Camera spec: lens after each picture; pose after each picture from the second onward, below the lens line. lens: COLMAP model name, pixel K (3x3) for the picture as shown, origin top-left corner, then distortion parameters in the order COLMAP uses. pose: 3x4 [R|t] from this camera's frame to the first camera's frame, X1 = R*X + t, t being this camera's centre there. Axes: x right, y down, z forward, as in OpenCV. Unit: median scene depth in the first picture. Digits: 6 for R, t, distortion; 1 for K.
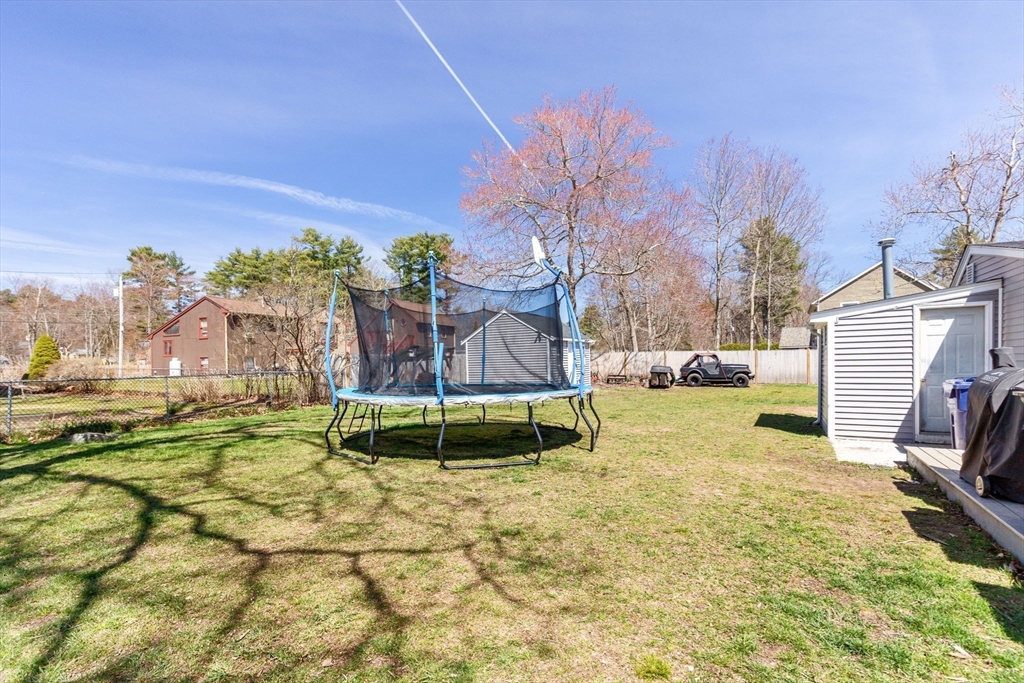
lens RADIAL K [[477.3, 0, 512.3], [0, 477.3, 366.0], [0, 0, 1]] dist [-0.001863, -0.000280]
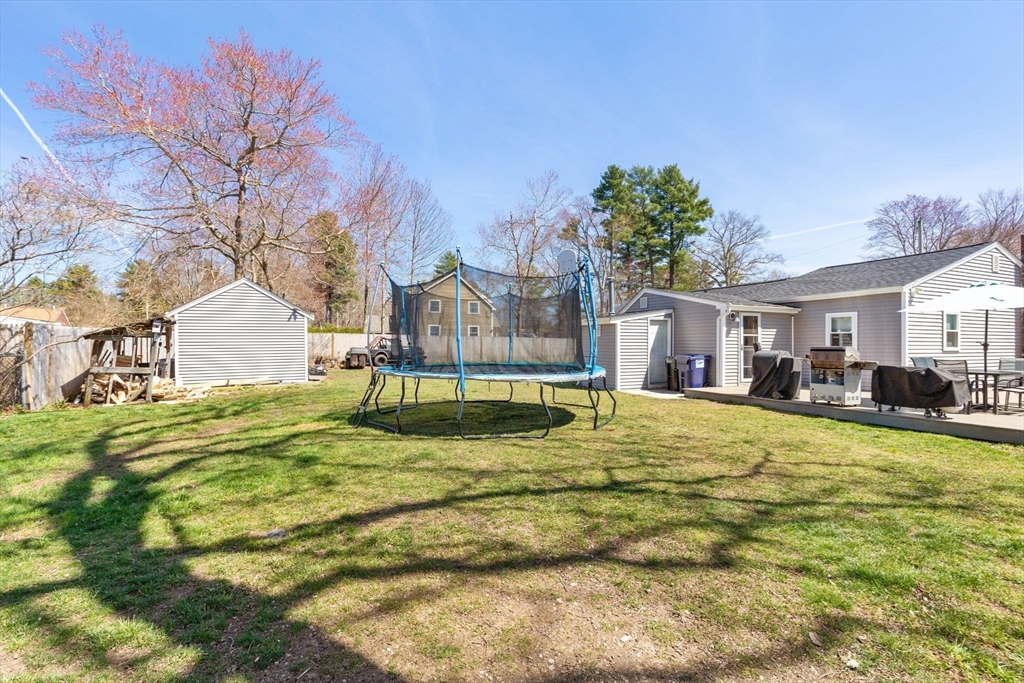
lens RADIAL K [[471.7, 0, 512.0], [0, 471.7, 341.5], [0, 0, 1]] dist [0.000646, 0.000120]
pose [[0.568985, 0.017357, 0.822165, -1.499088], [-0.006730, 0.999842, -0.016450, 0.006330], [-0.822320, 0.003827, 0.569012, 0.536773]]
